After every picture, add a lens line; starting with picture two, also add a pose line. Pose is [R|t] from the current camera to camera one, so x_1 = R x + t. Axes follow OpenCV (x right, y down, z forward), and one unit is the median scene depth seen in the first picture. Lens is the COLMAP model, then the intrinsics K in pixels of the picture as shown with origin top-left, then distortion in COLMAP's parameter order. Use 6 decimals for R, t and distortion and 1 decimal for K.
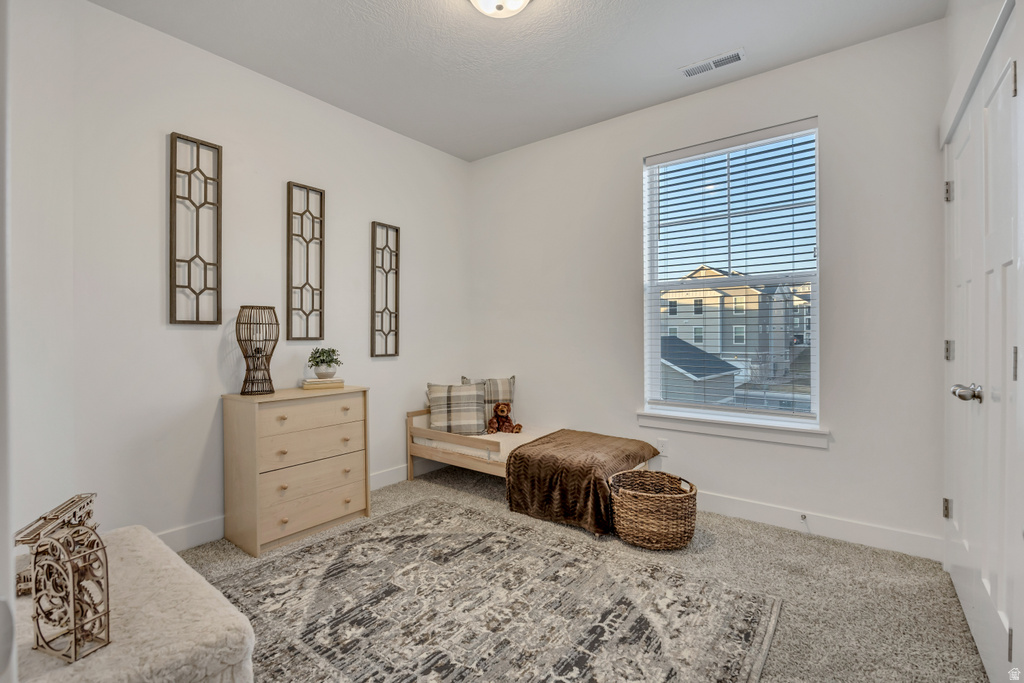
lens RADIAL K [[450.5, 0, 509.2], [0, 450.5, 338.5], [0, 0, 1]] dist [-0.006592, 0.000117]
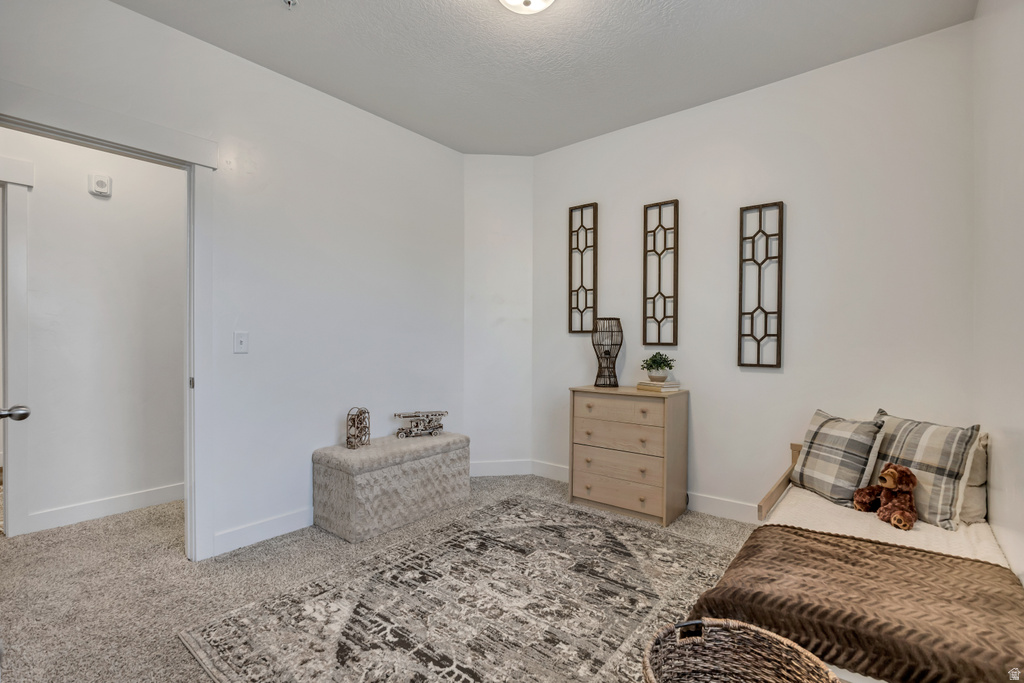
lens RADIAL K [[450.5, 0, 511.7], [0, 450.5, 345.3], [0, 0, 1]] dist [-0.006592, 0.000117]
pose [[-0.002007, 0.010691, -0.999941, 0.796305], [-0.008394, 0.999907, 0.010708, -0.005765], [0.999963, 0.008415, -0.001917, 0.815512]]
